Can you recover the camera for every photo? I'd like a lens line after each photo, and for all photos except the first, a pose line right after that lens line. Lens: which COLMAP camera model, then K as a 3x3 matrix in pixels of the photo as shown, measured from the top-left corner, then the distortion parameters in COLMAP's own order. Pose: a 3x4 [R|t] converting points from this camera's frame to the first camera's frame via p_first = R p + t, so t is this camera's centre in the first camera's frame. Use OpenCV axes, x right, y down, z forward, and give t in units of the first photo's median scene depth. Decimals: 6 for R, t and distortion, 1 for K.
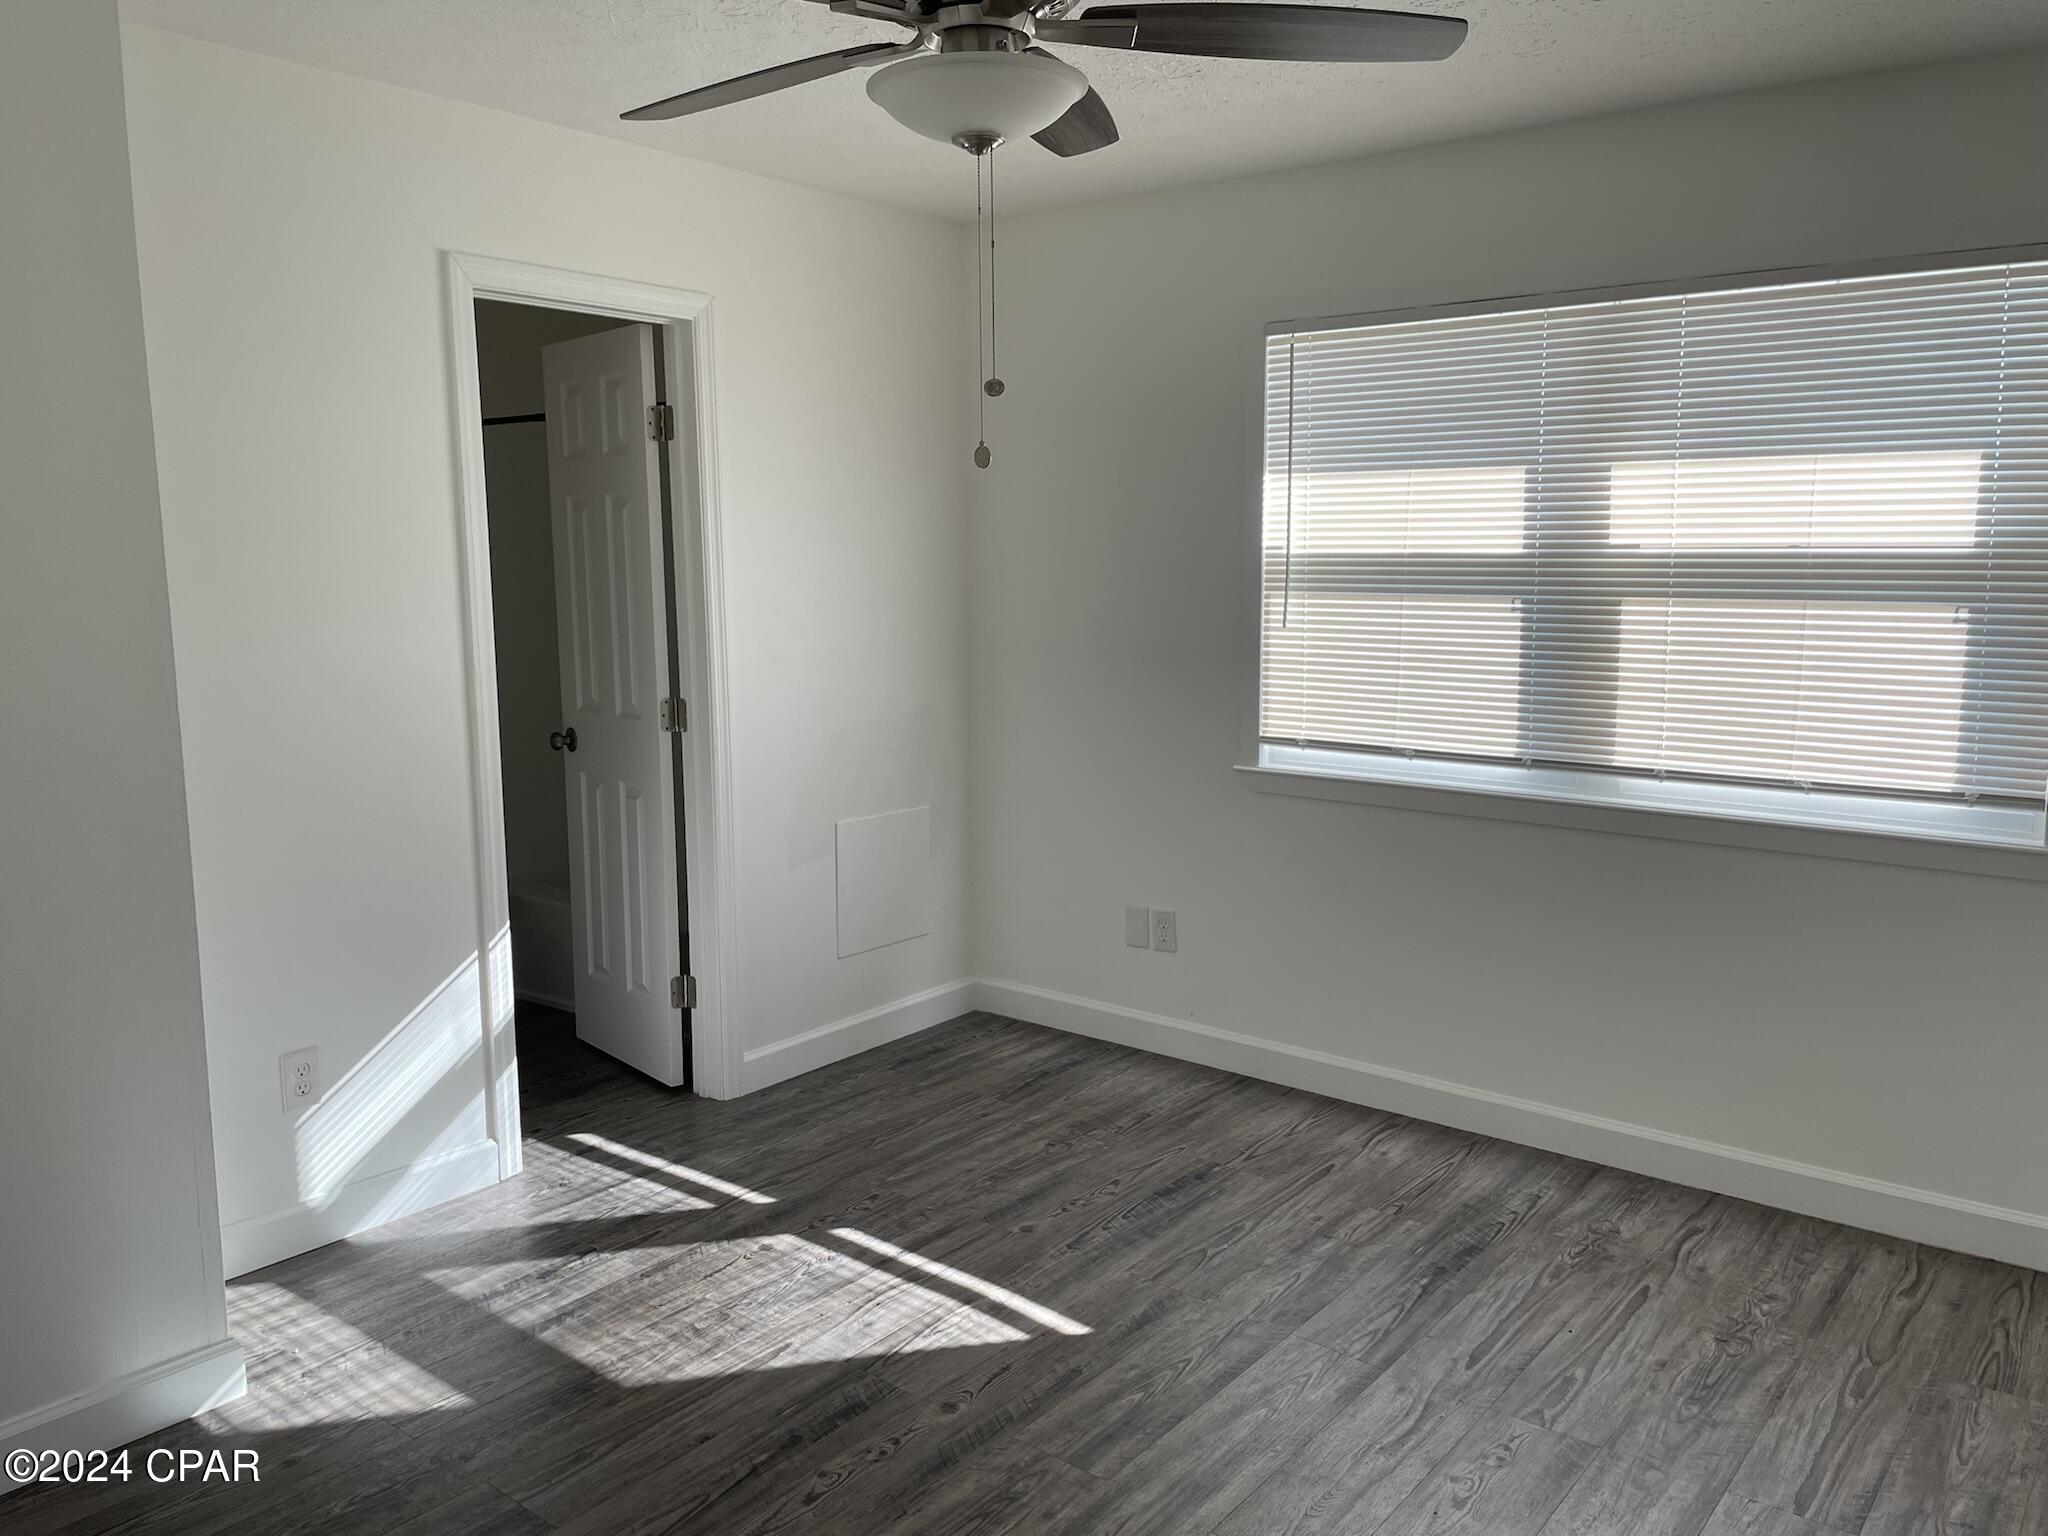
lens RADIAL K [[1552.9, 0, 1011.3], [0, 1552.9, 774.0], [0, 0, 1]] dist [0.041183, -0.007904]
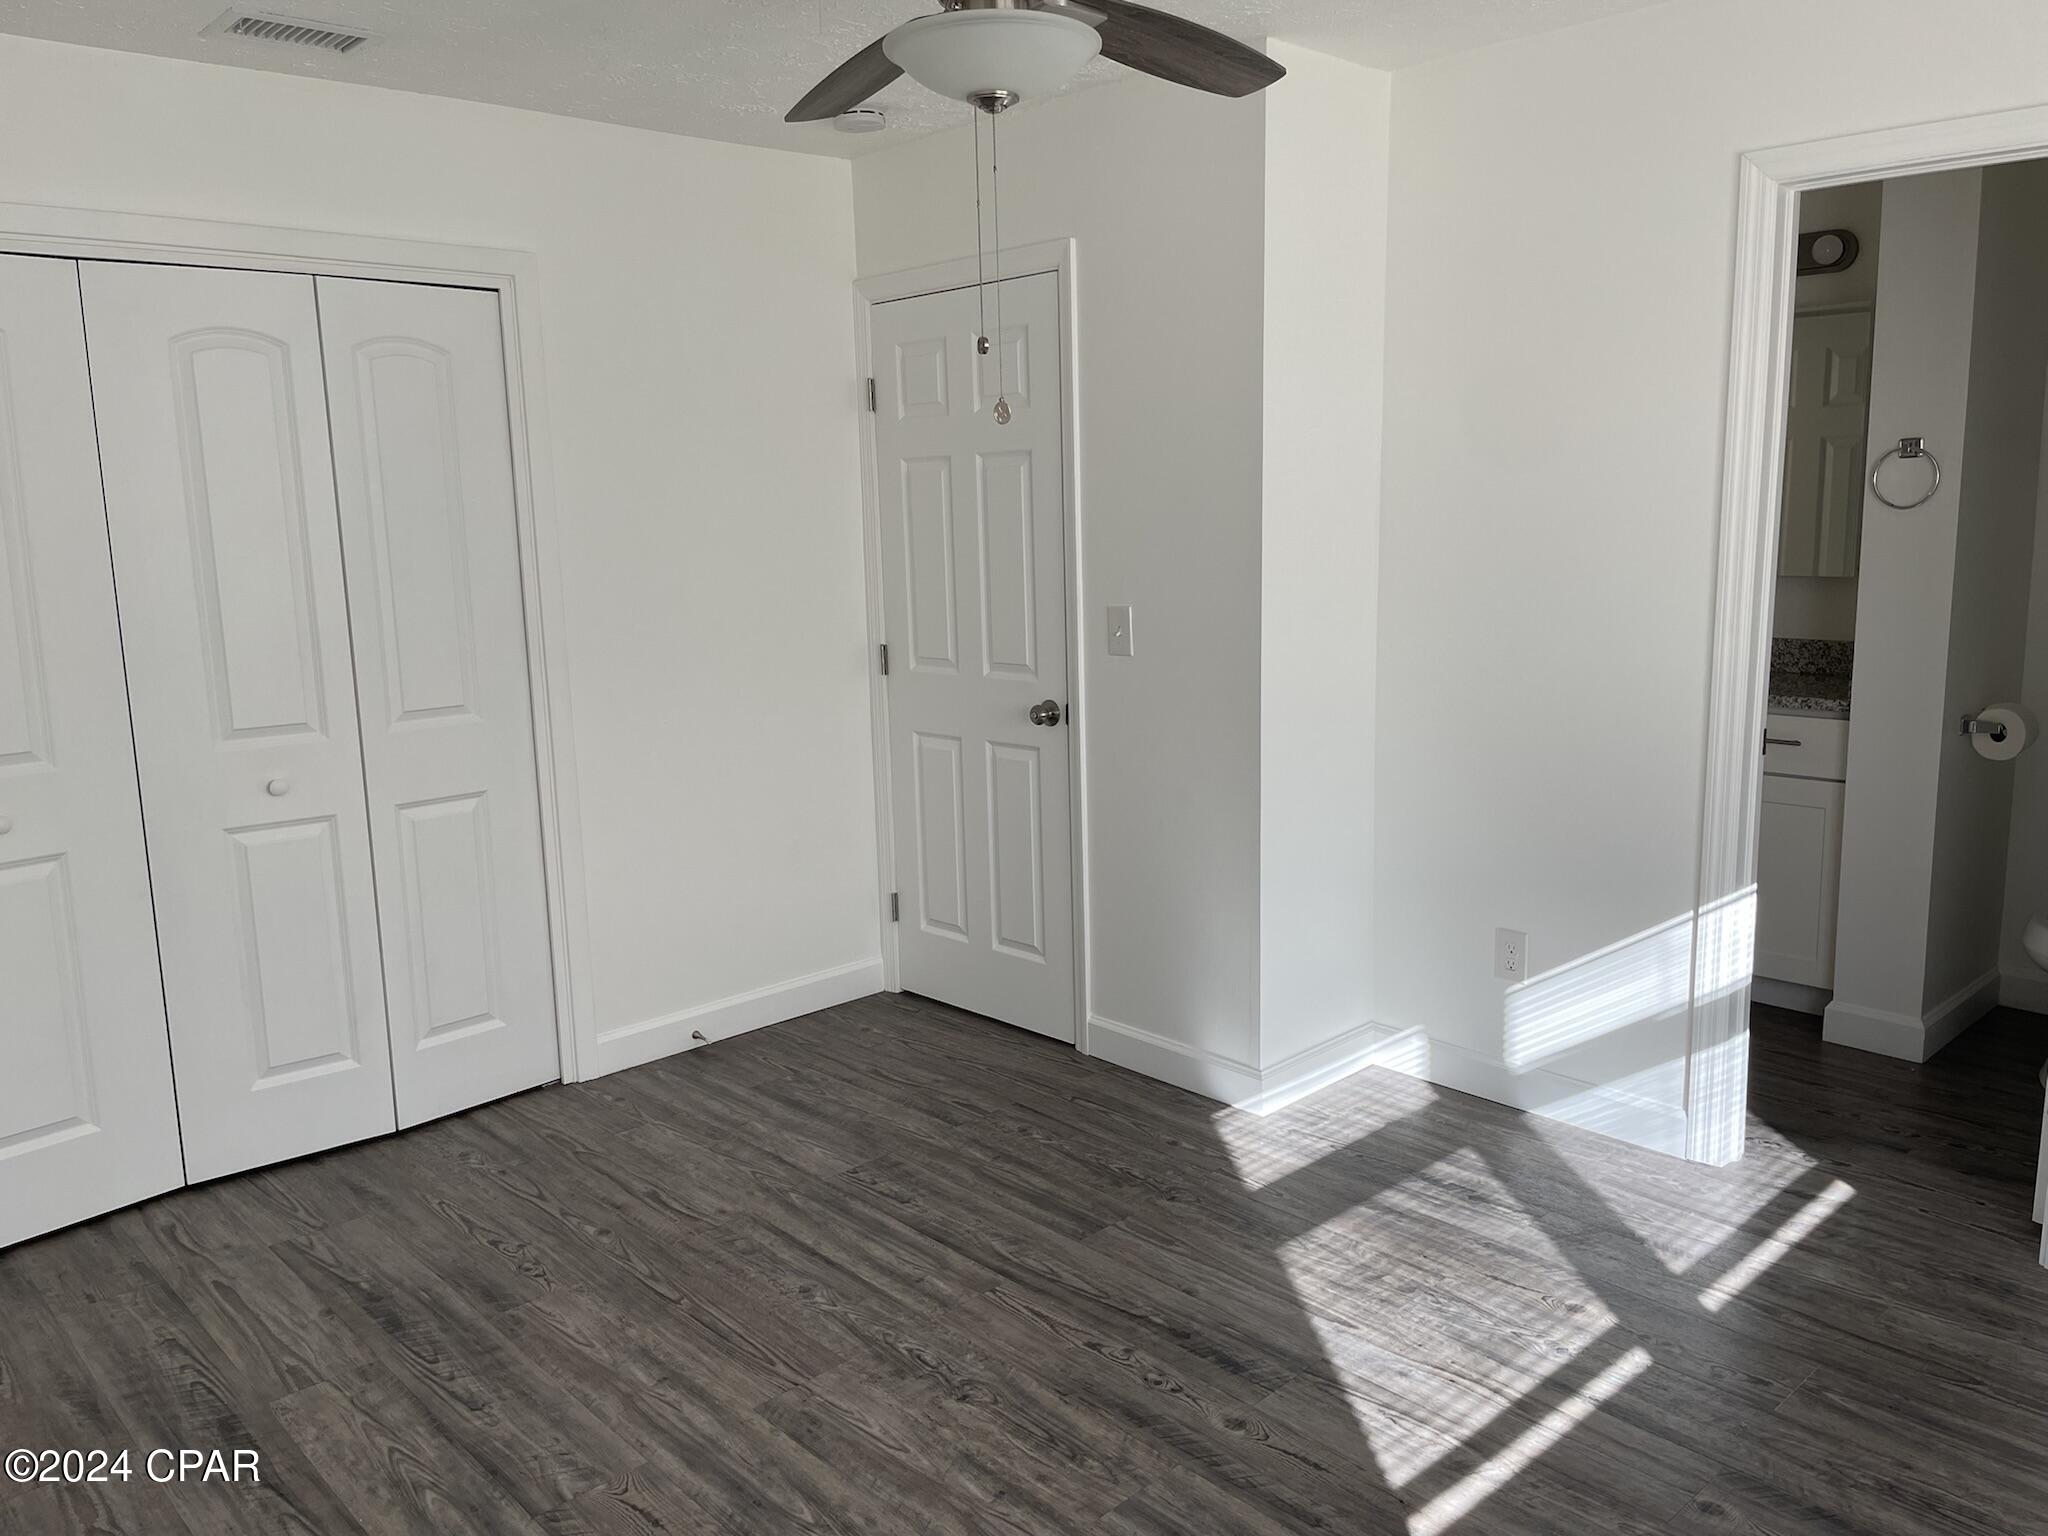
lens RADIAL K [[1552.9, 0, 1010.5], [0, 1552.9, 760.1], [0, 0, 1]] dist [0.041183, -0.007904]
pose [[-0.155165, 0.174514, -0.972352, 0.697382], [-0.117647, 0.974004, 0.193584, -0.121513], [0.980858, 0.144432, -0.130601, 0.798729]]
